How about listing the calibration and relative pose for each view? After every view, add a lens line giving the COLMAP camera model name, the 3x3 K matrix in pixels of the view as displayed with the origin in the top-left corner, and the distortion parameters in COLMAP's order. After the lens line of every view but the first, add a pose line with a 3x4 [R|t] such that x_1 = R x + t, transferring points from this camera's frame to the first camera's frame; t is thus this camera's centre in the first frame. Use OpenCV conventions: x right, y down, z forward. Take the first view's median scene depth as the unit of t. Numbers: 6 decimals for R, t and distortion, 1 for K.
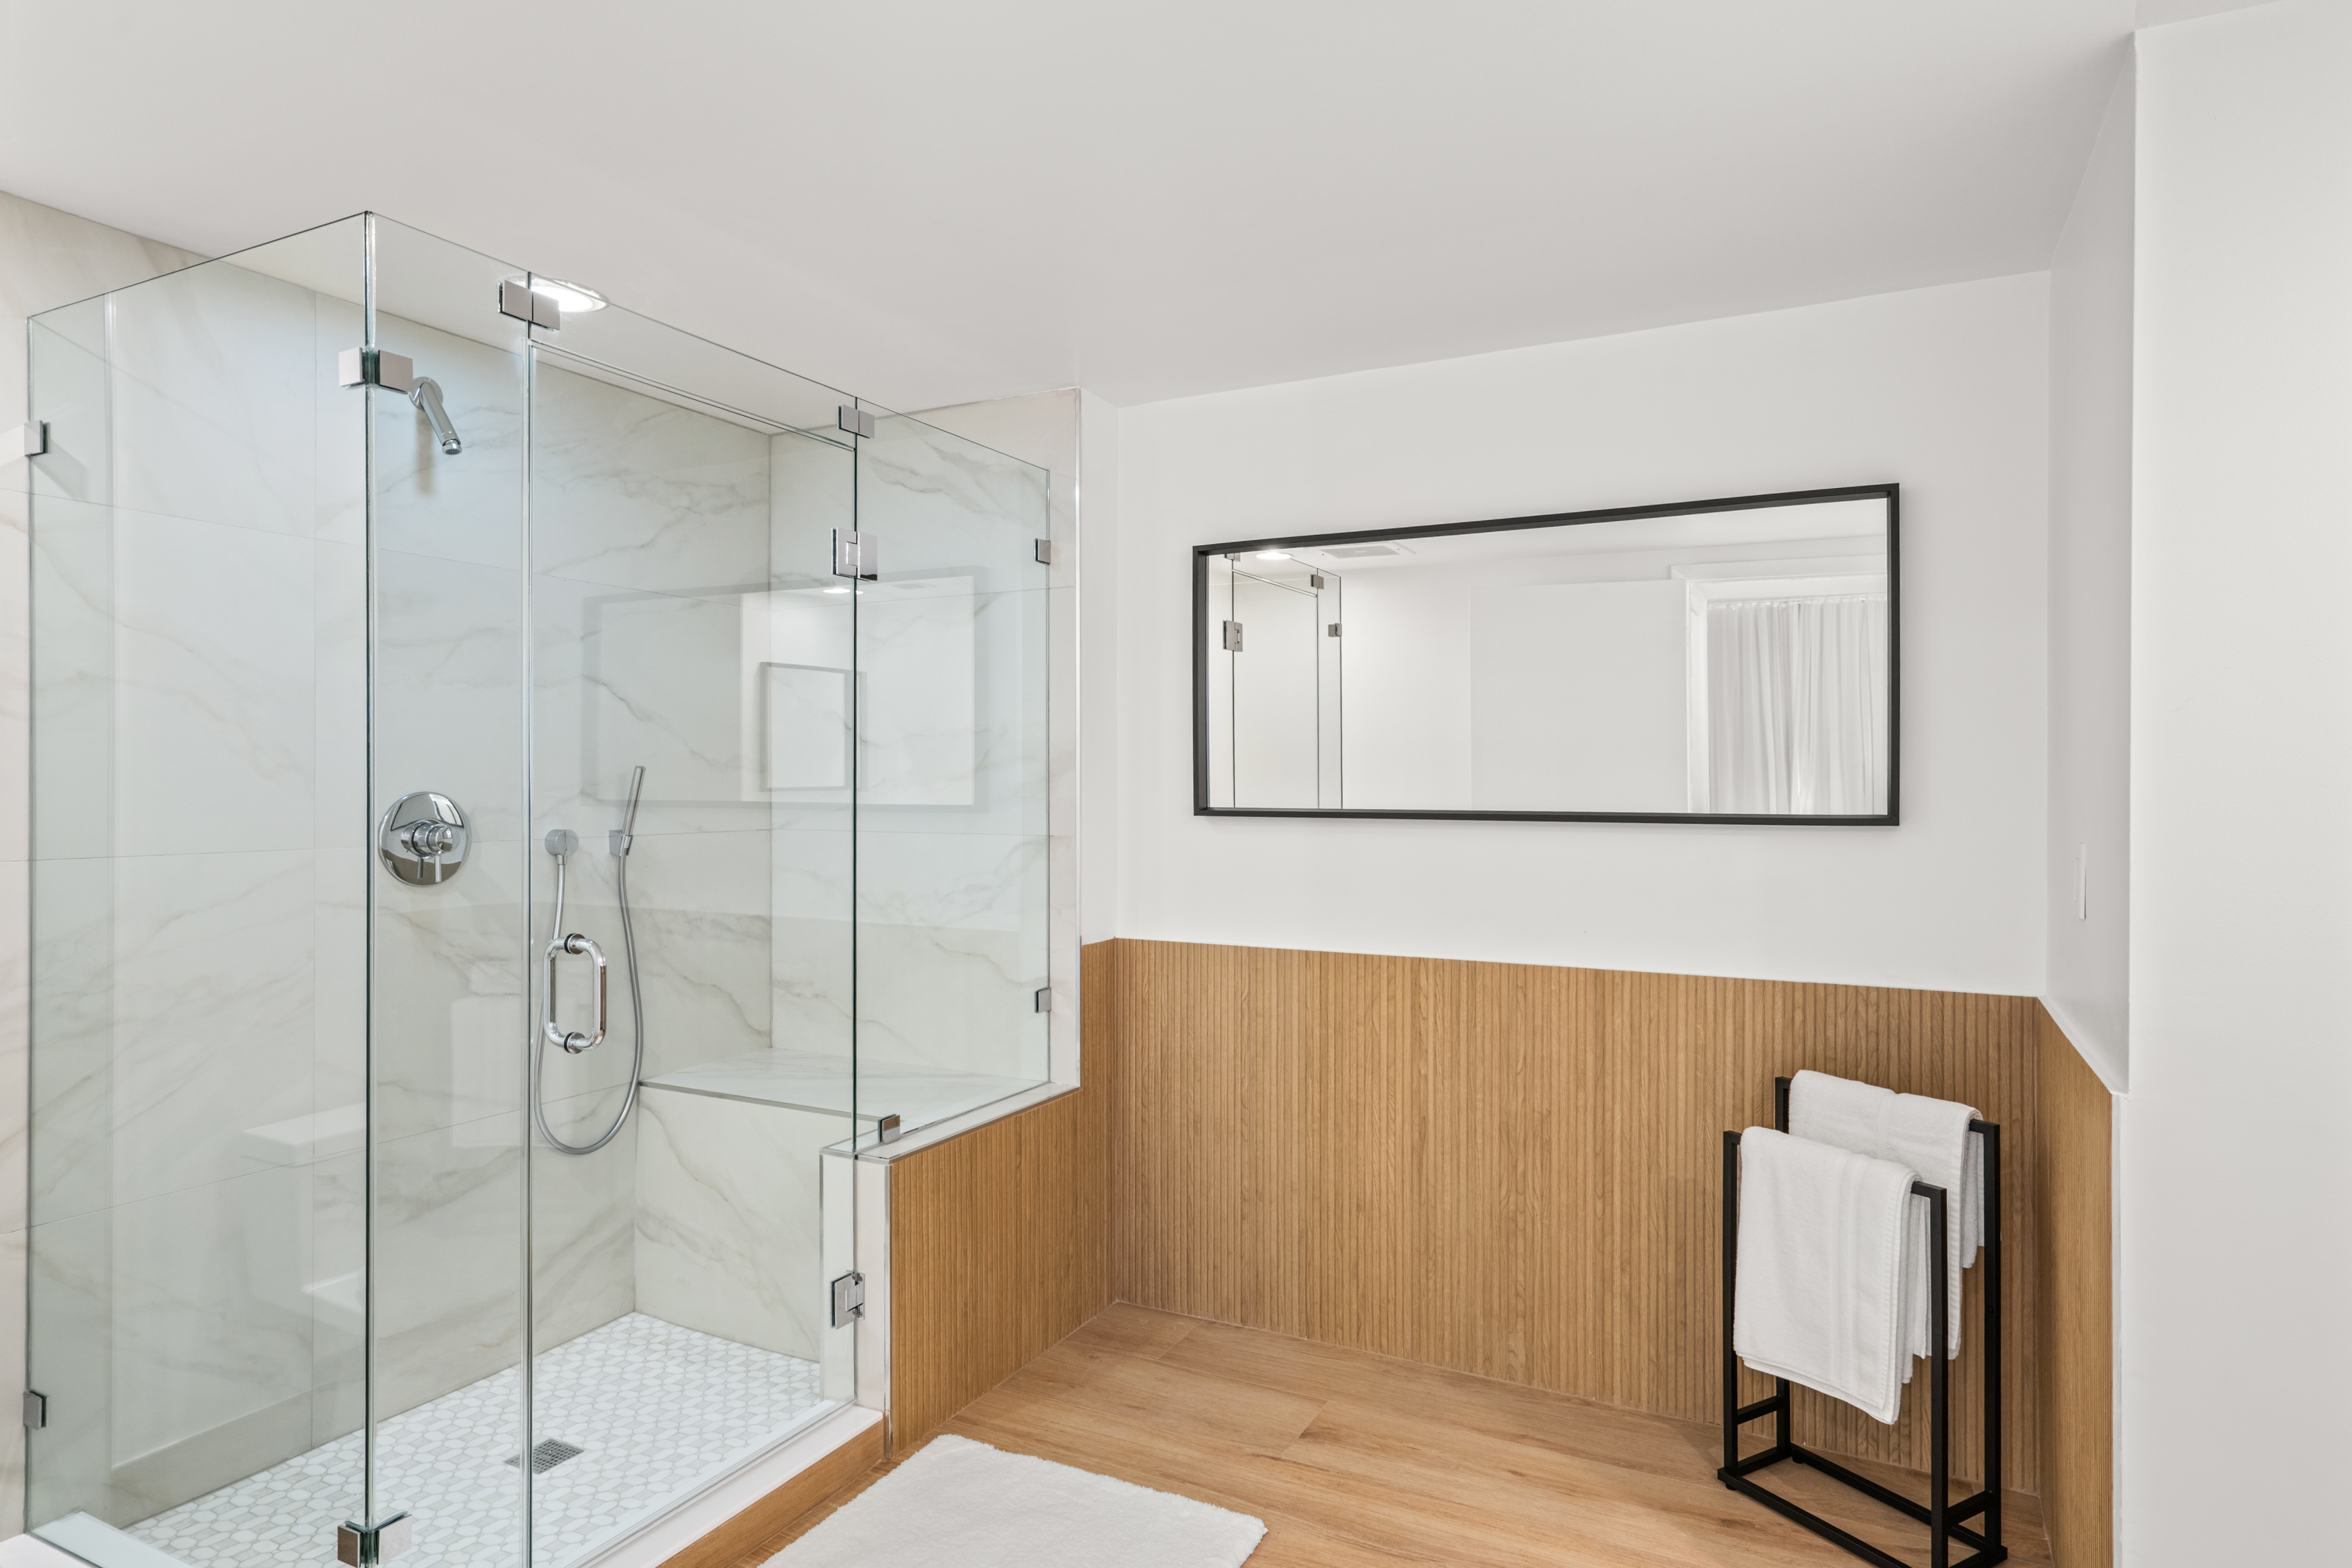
lens RADIAL K [[1335.7, 0, 1176.0], [0, 1335.7, 784.0], [0, 0, 1]] dist [0.003406, 0.004378]
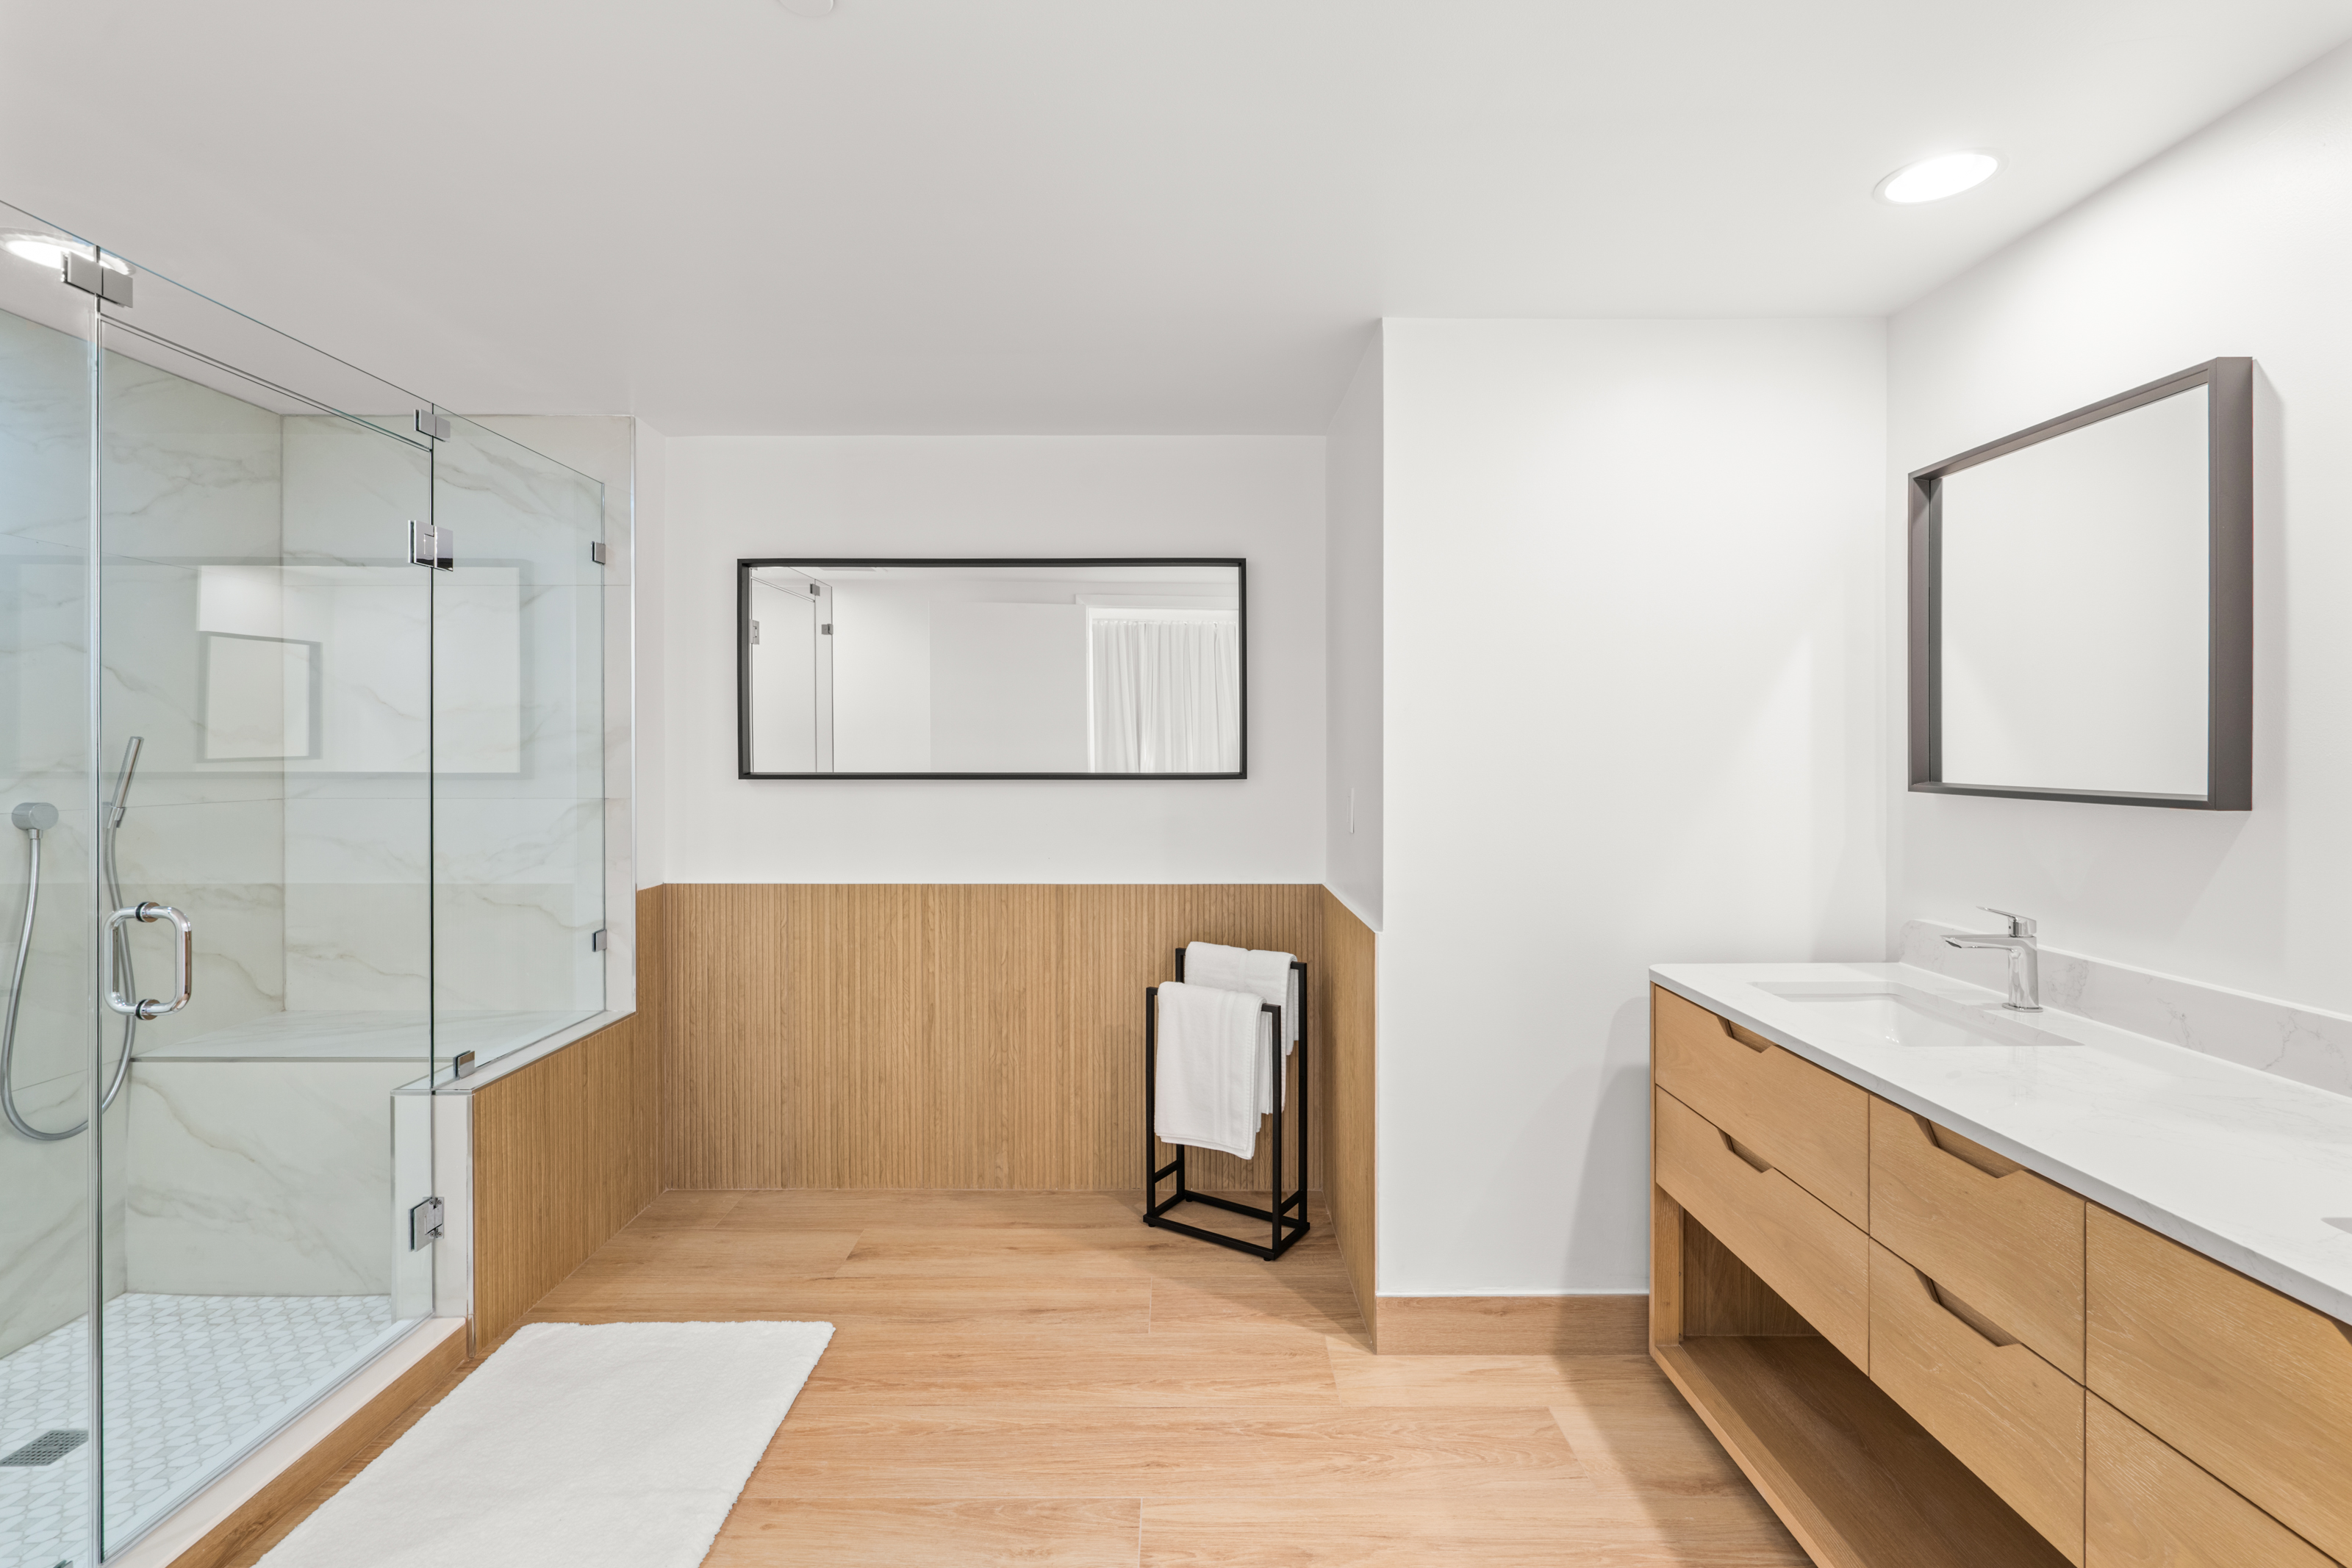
lens RADIAL K [[1075.0, 0, 1172.1], [0, 1075.0, 751.2], [0, 0, 1]] dist [0.000240, 0.001087]
pose [[0.888980, -0.001764, 0.457942, -0.090037], [0.002294, 0.999997, -0.000601, -0.000541], [-0.457939, 0.001585, 0.888982, -0.058619]]
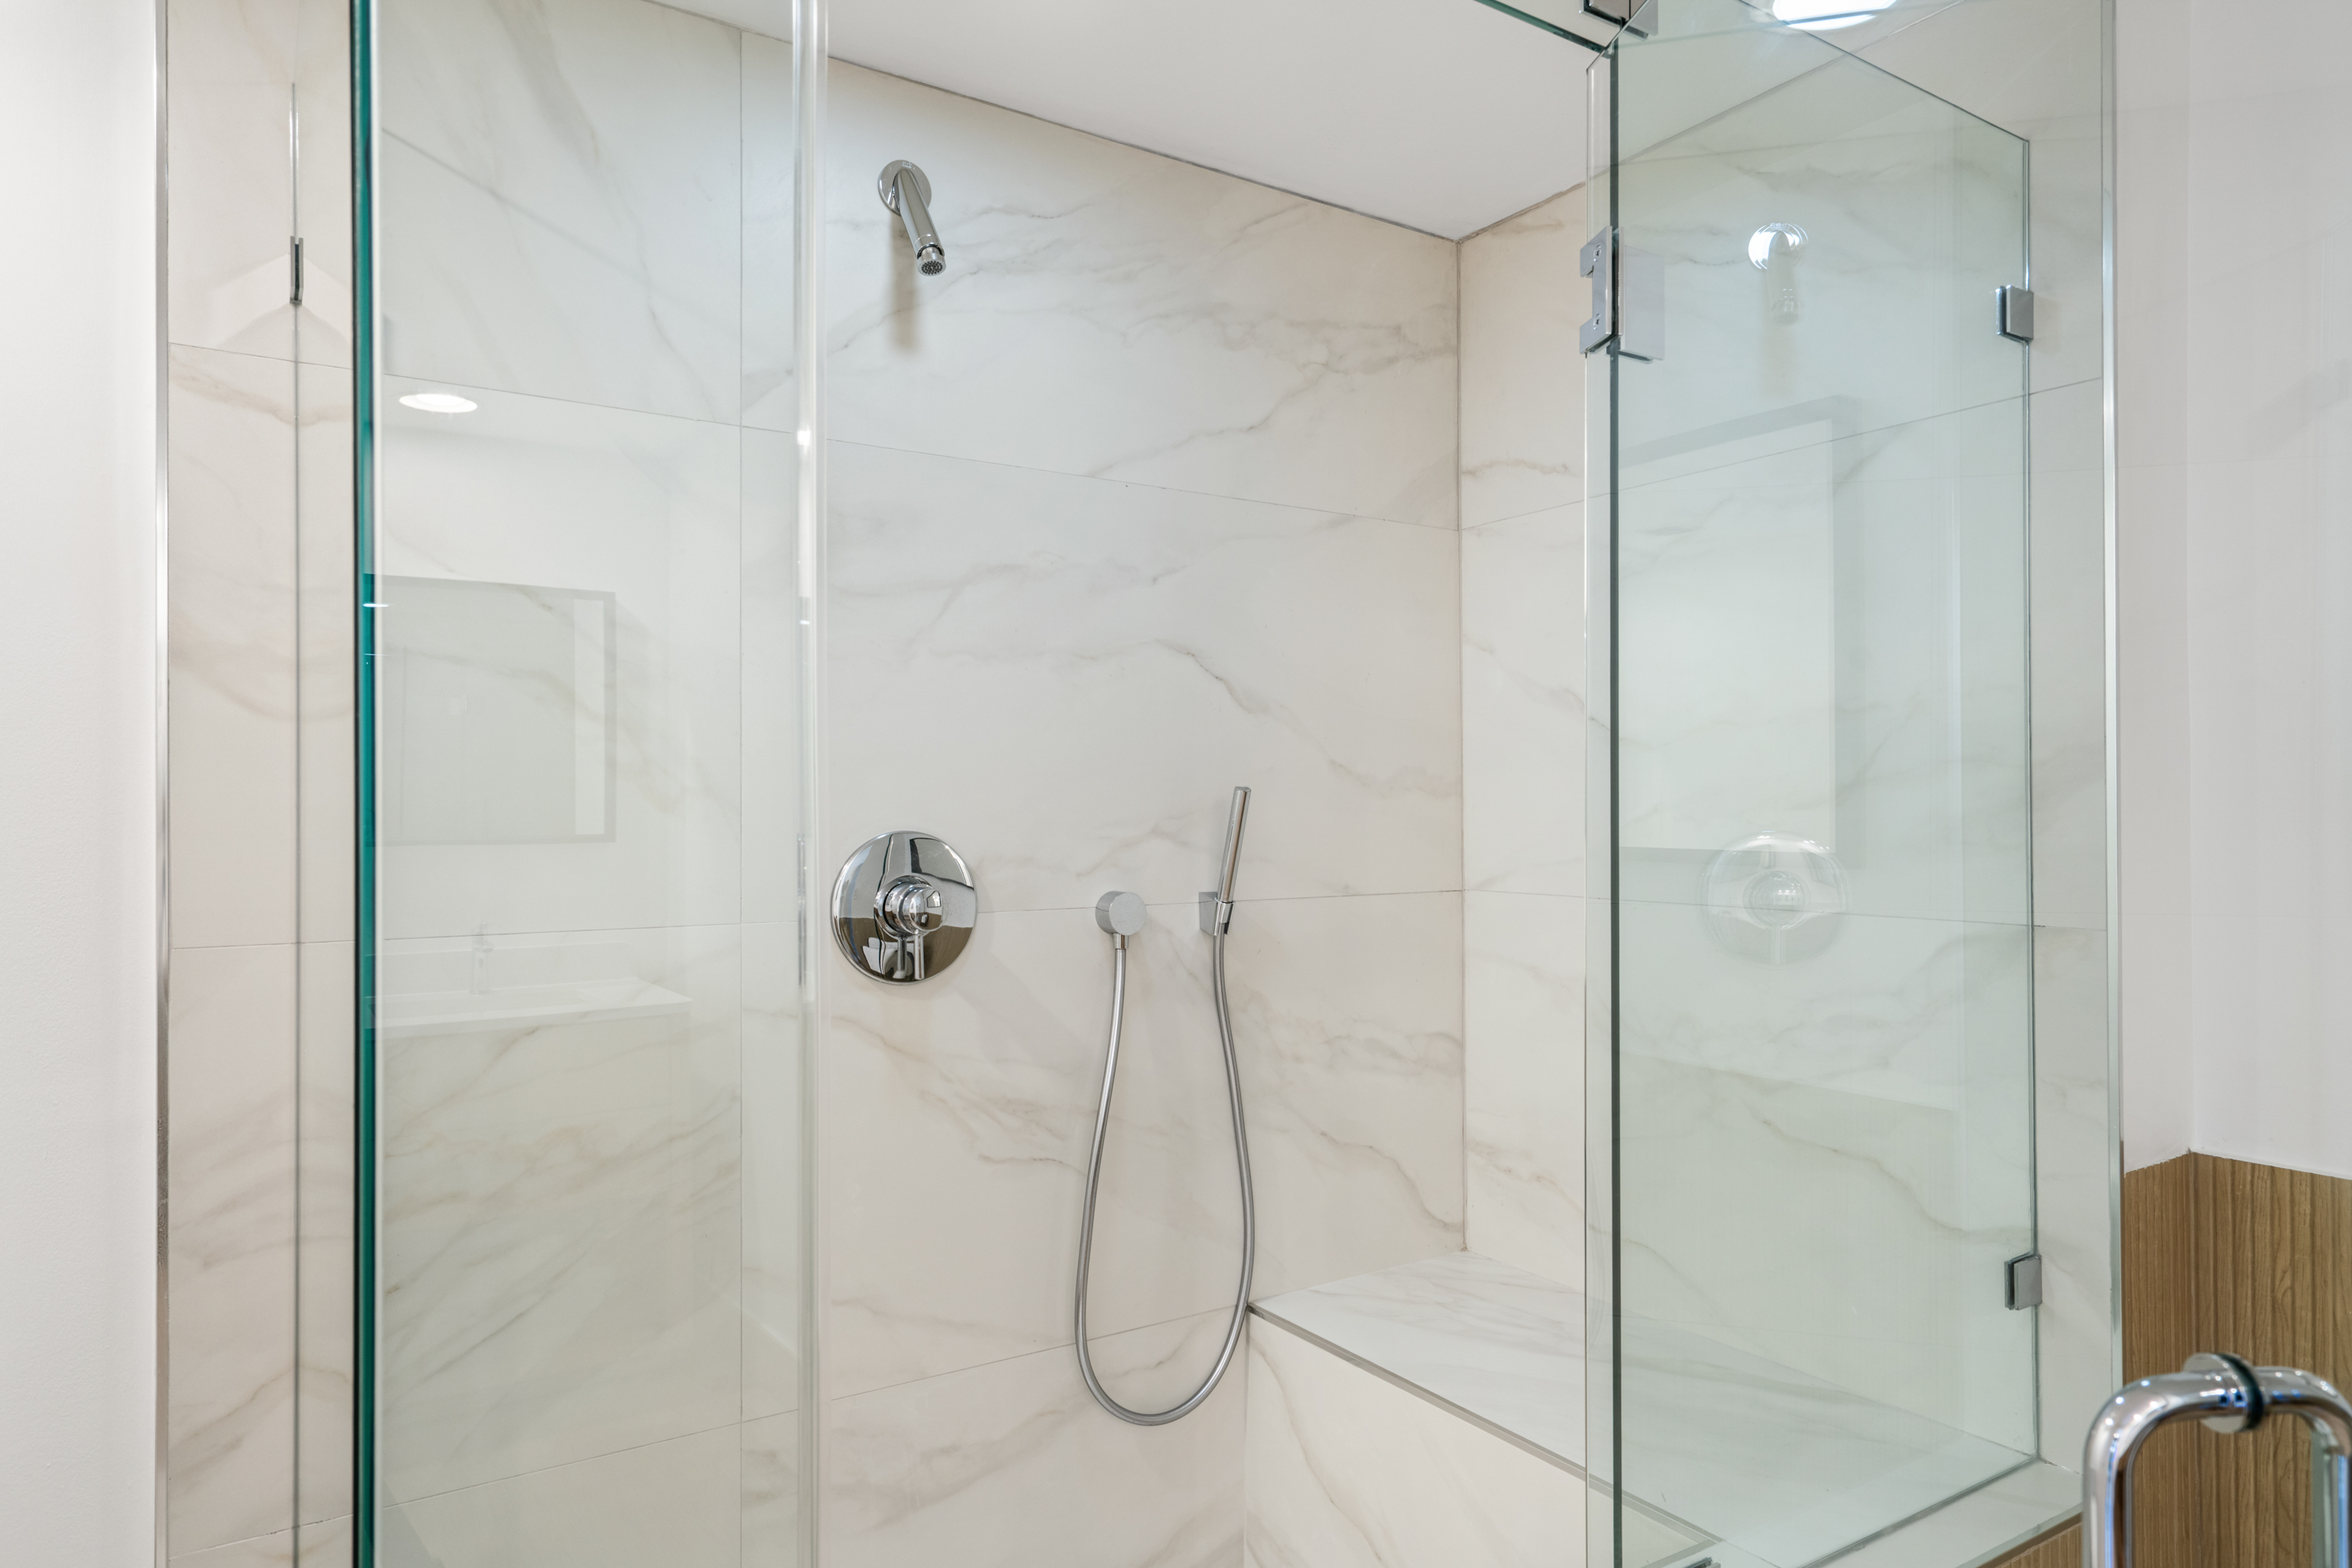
lens RADIAL K [[1431.4, 0, 1180.8], [0, 1431.4, 807.0], [0, 0, 1]] dist [0.006804, 0.001235]
pose [[0.872215, -0.005578, -0.489092, -0.116689], [0.003805, 0.999982, -0.004619, -0.001593], [0.489109, 0.002167, 0.872220, 0.447794]]
